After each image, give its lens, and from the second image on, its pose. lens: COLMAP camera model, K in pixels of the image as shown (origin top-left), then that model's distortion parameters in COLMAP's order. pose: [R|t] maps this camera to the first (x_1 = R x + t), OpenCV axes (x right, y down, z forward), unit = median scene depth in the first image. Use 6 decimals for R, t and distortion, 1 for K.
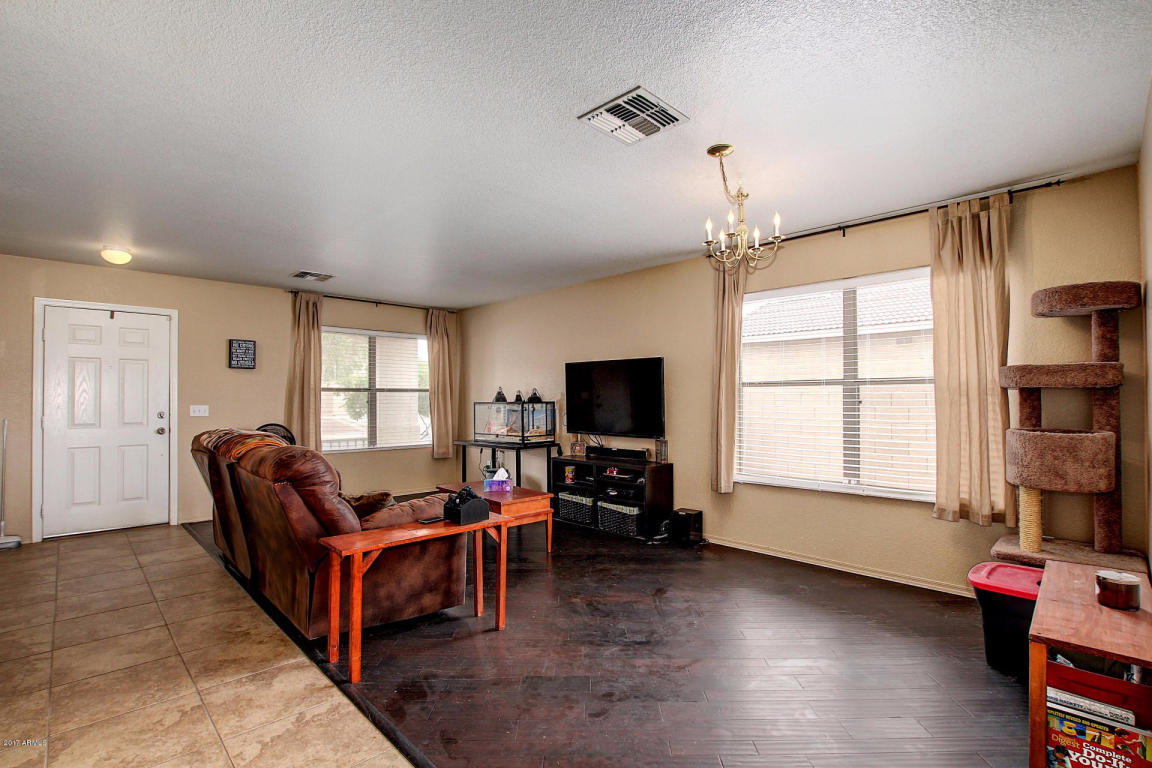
lens RADIAL K [[534.9, 0, 582.8], [0, 534.9, 398.0], [0, 0, 1]] dist [-0.032981, 0.000393]
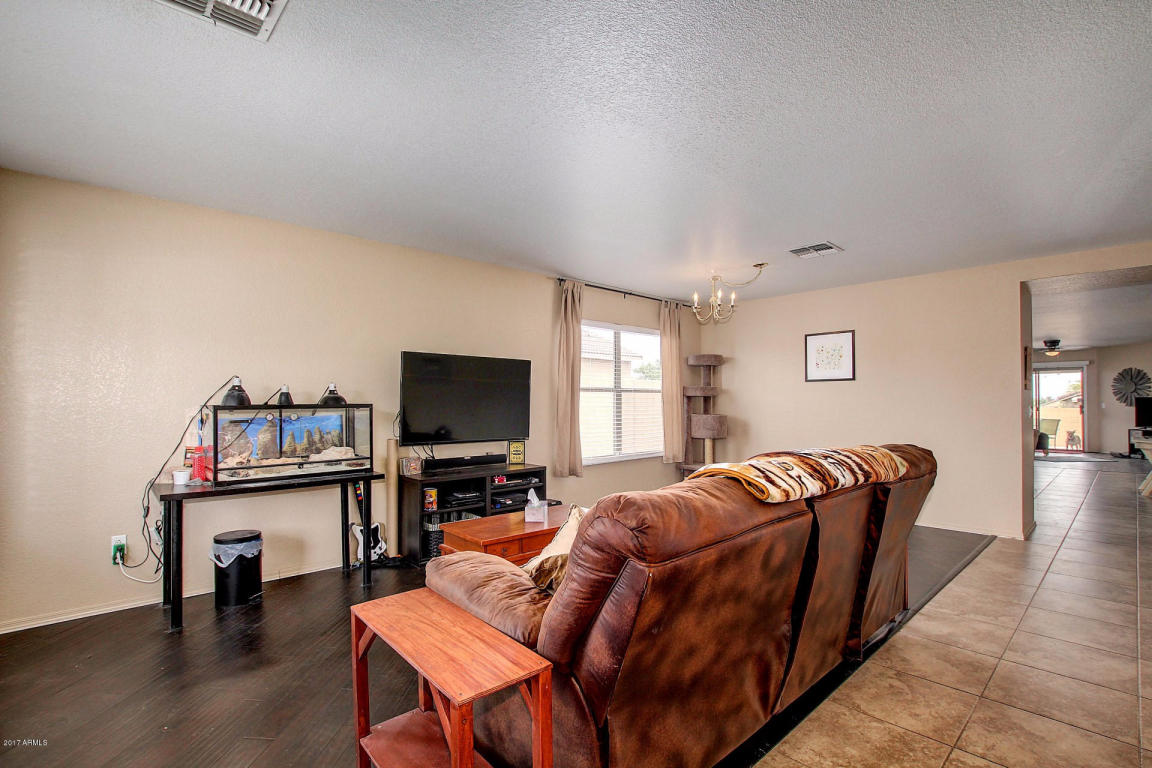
lens RADIAL K [[542.7, 0, 576.0], [0, 542.7, 384.0], [0, 0, 1]] dist [-0.009822, 0.000690]
pose [[0.018365, 0.029521, 0.999395, -1.821145], [-0.003564, 0.999560, -0.029460, 0.000261], [-0.999825, -0.003021, 0.018462, 1.780479]]
